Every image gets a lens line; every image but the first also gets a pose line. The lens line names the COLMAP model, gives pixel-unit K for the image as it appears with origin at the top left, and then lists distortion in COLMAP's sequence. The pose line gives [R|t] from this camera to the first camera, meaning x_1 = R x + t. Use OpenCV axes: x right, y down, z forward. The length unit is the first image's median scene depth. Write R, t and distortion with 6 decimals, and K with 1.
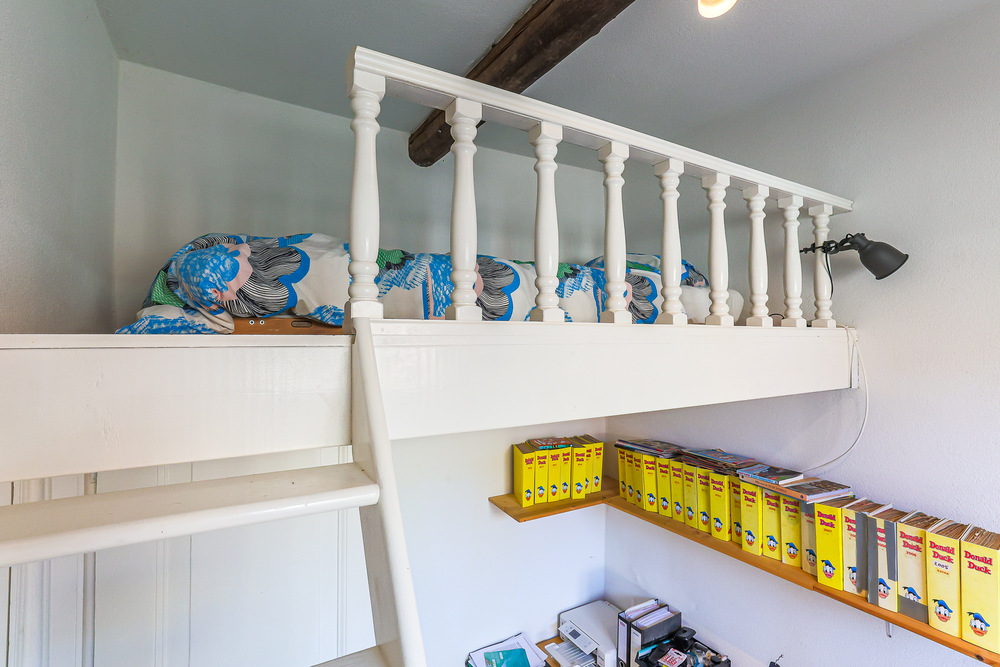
lens RADIAL K [[457.3, 0, 502.3], [0, 457.3, 334.1], [0, 0, 1]] dist [-0.016646, 0.004767]
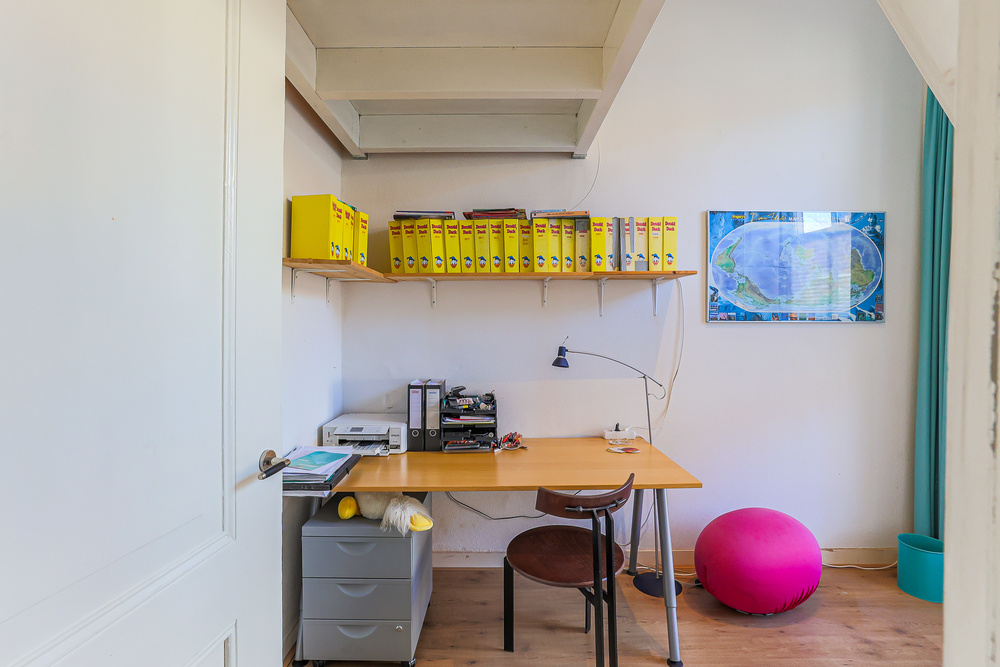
lens RADIAL K [[457.3, 0, 503.6], [0, 457.3, 328.8], [0, 0, 1]] dist [-0.016646, 0.004767]
pose [[0.483614, -0.005961, 0.875261, -0.564514], [-0.012904, 0.999820, 0.013939, 0.558351], [-0.875186, -0.018035, 0.483450, 0.420175]]
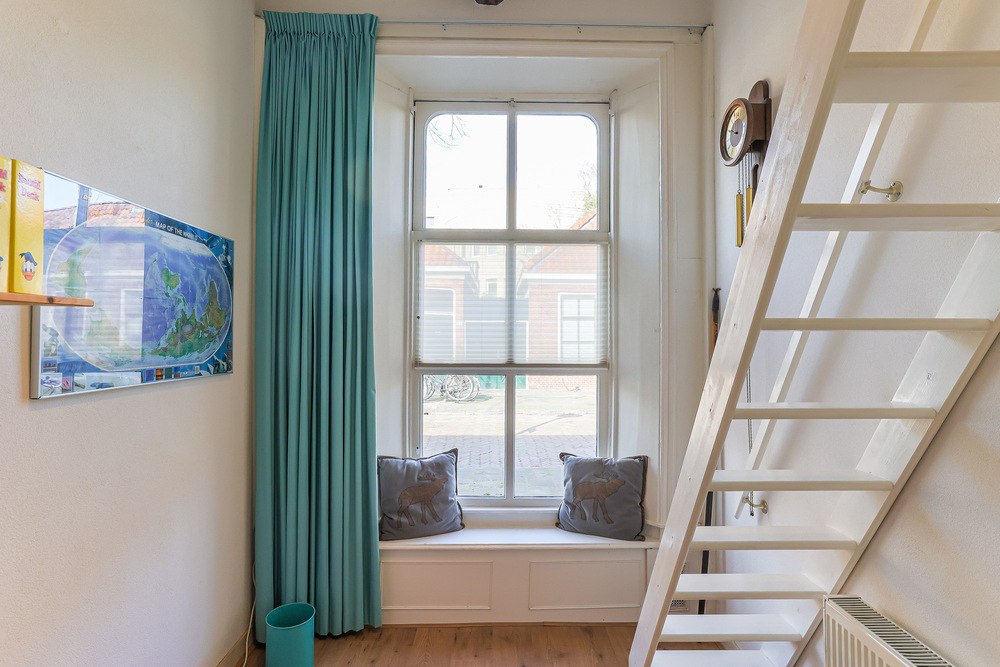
lens RADIAL K [[508.2, 0, 505.5], [0, 508.2, 330.4], [0, 0, 1]] dist [-0.009446, 0.006821]
pose [[-0.880348, 0.010334, 0.474215, -0.053297], [-0.003544, 0.999591, -0.028362, 0.475493], [-0.474314, -0.026649, -0.879952, 0.842995]]
